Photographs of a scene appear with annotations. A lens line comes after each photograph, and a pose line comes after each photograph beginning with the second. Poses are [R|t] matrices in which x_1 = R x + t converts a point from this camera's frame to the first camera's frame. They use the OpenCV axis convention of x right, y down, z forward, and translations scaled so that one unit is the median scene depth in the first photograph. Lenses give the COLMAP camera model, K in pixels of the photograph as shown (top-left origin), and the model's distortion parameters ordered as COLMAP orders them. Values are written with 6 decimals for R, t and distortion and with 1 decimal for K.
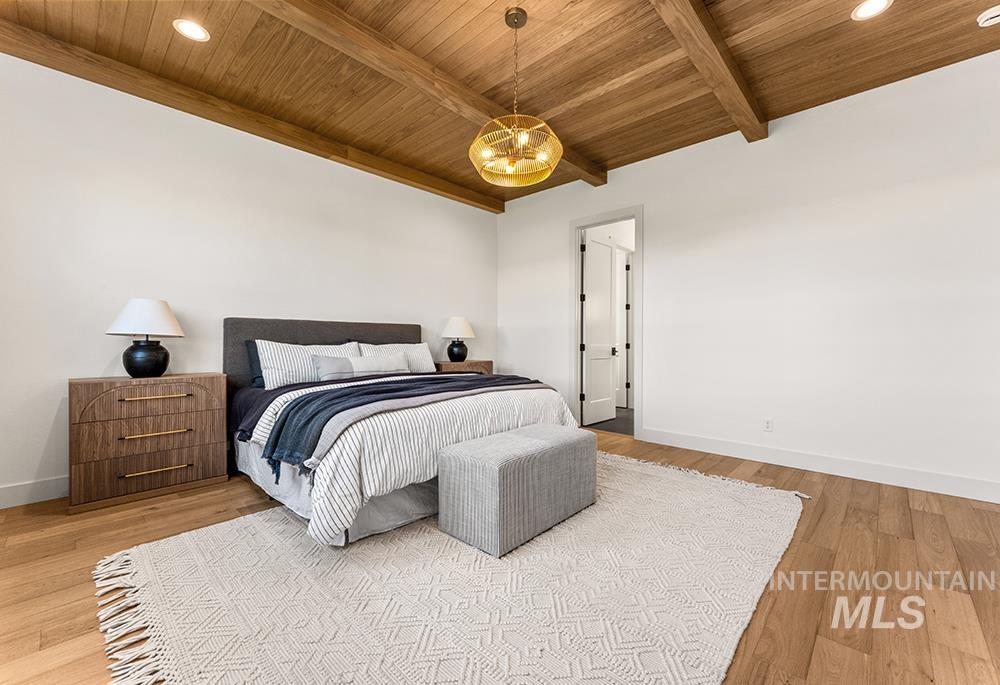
lens RADIAL K [[412.0, 0, 497.9], [0, 412.0, 340.0], [0, 0, 1]] dist [-0.001614, -0.000003]
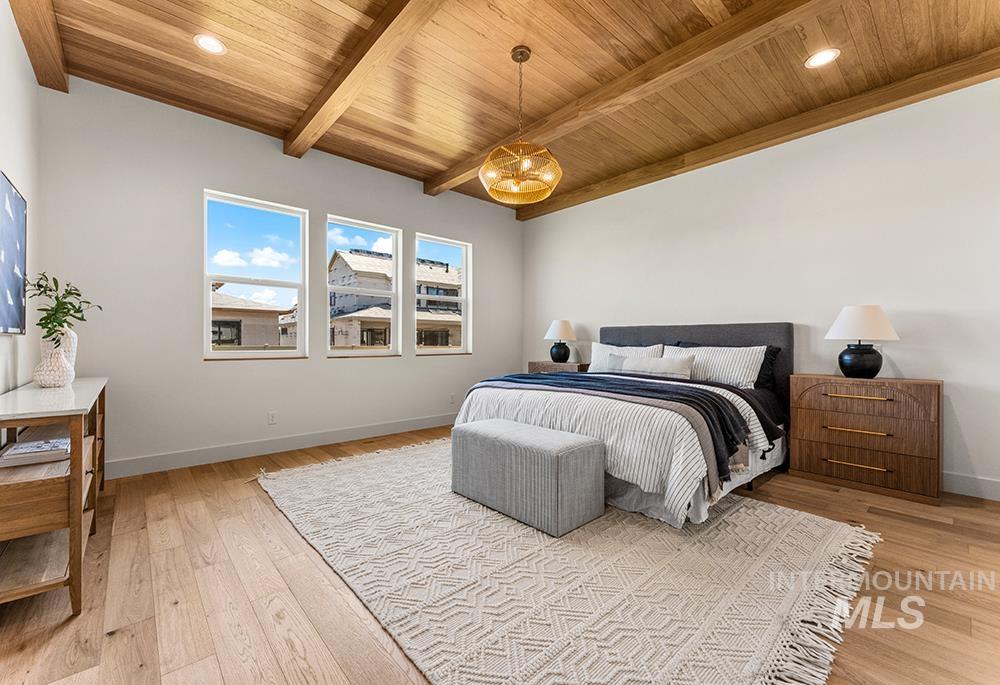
lens RADIAL K [[412.0, 0, 497.8], [0, 412.0, 342.8], [0, 0, 1]] dist [-0.001614, -0.000003]
pose [[-0.085822, -0.001213, -0.996310, 0.735635], [-0.001583, 0.999998, -0.001082, 0.002765], [0.996309, 0.001484, -0.085824, 0.656056]]
